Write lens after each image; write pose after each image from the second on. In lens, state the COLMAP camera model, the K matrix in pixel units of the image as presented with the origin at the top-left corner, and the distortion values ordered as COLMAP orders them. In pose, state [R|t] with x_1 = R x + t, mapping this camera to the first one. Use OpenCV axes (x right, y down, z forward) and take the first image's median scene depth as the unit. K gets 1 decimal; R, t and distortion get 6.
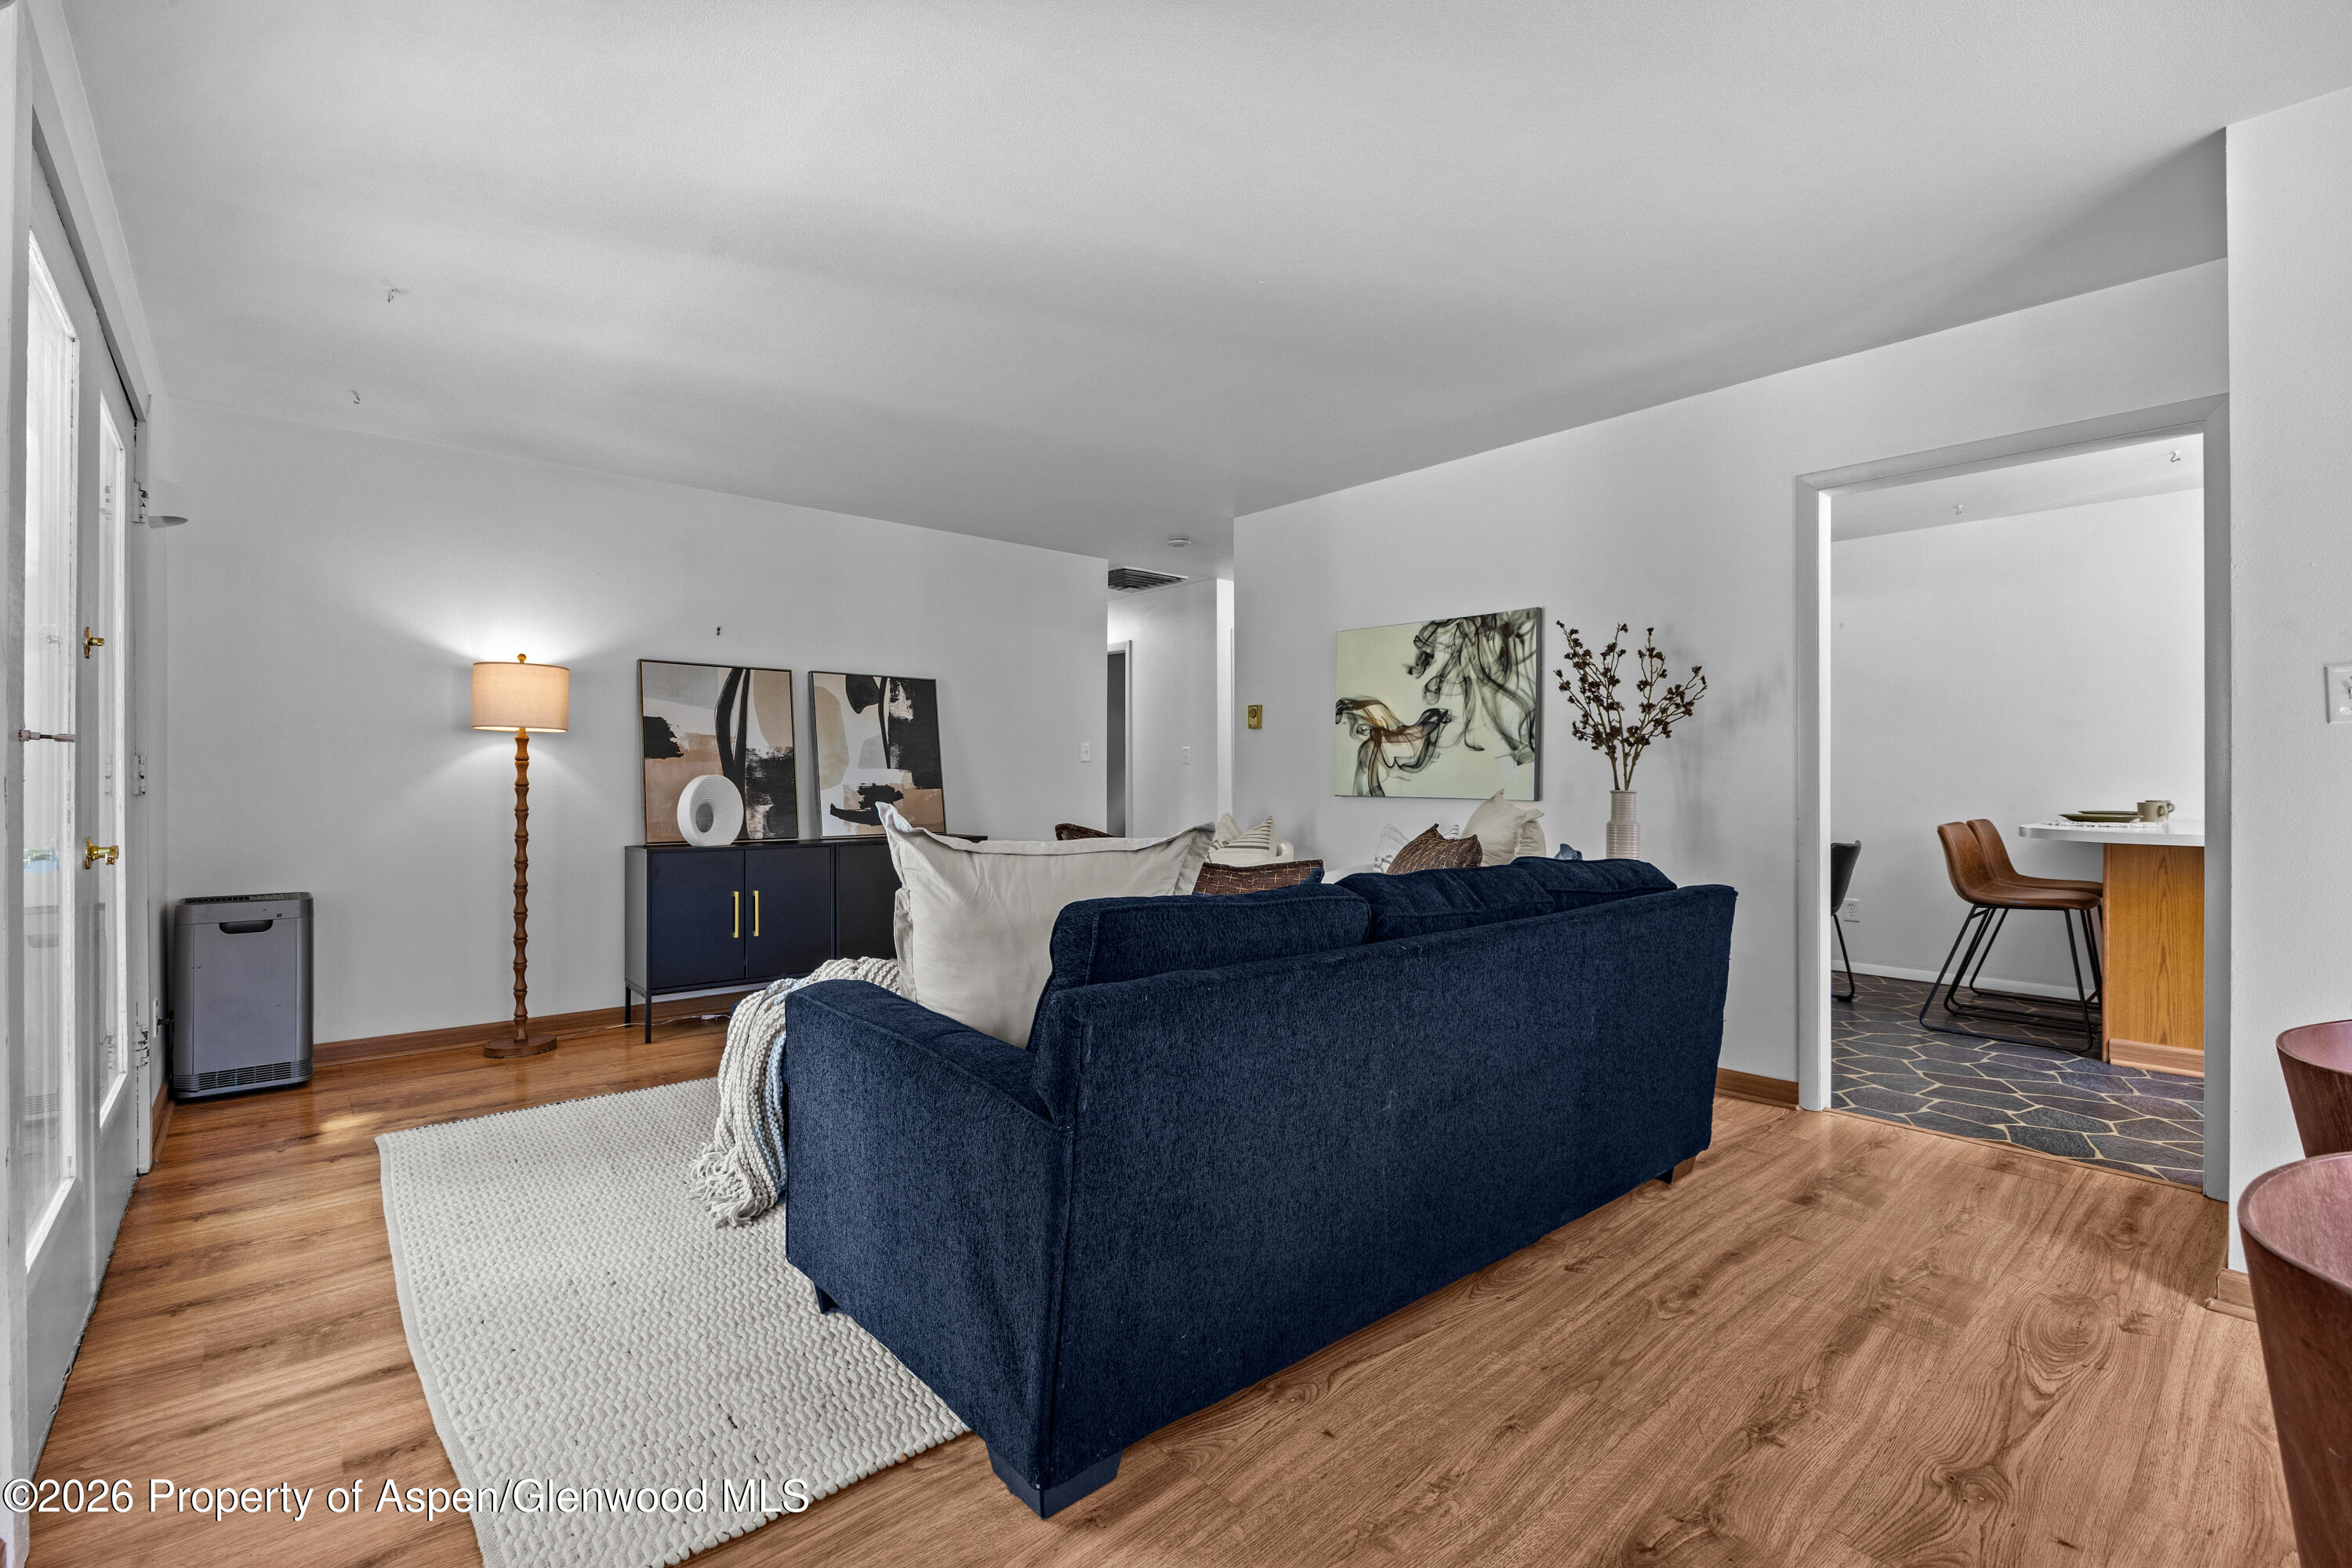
lens RADIAL K [[1050.2, 0, 1190.7], [0, 1050.2, 778.4], [0, 0, 1]] dist [-0.003454, 0.000031]
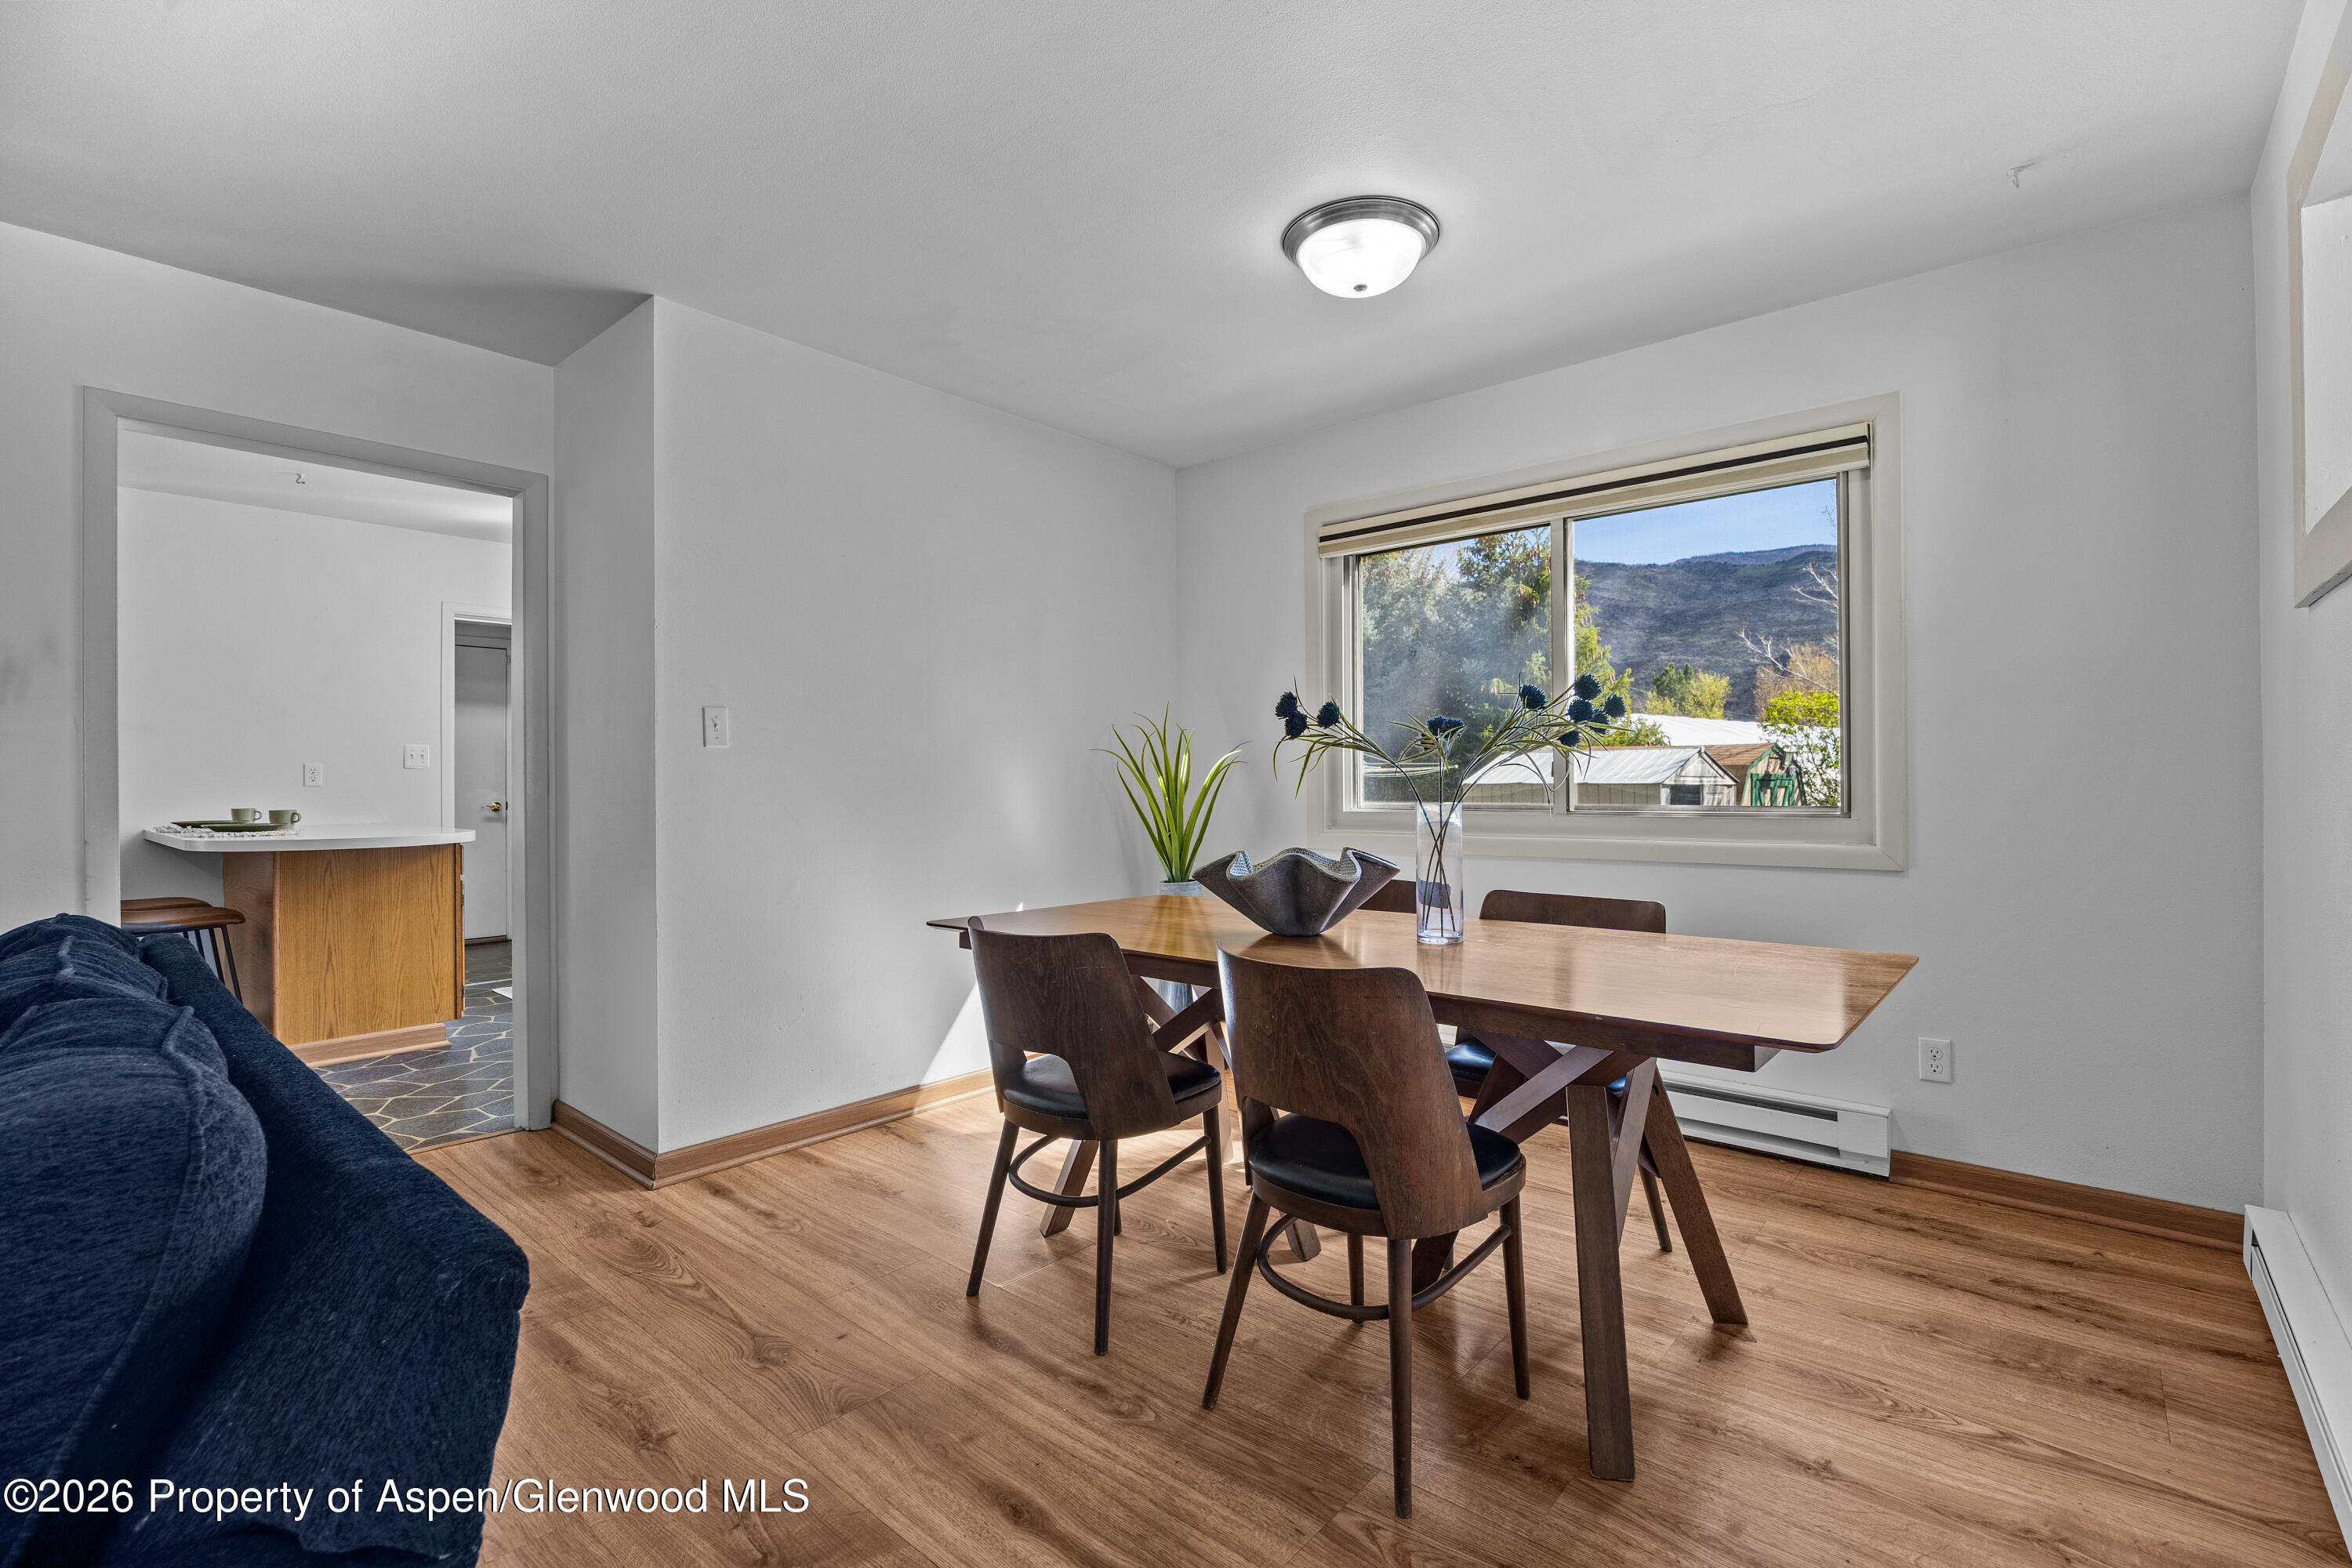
lens RADIAL K [[1050.2, 0, 1193.1], [0, 1050.2, 780.5], [0, 0, 1]] dist [-0.003454, 0.000031]
pose [[-0.133944, 0.001580, 0.990988, -0.407131], [0.003747, 0.999992, -0.001088, -0.002974], [-0.990982, 0.003567, -0.133949, 0.482913]]
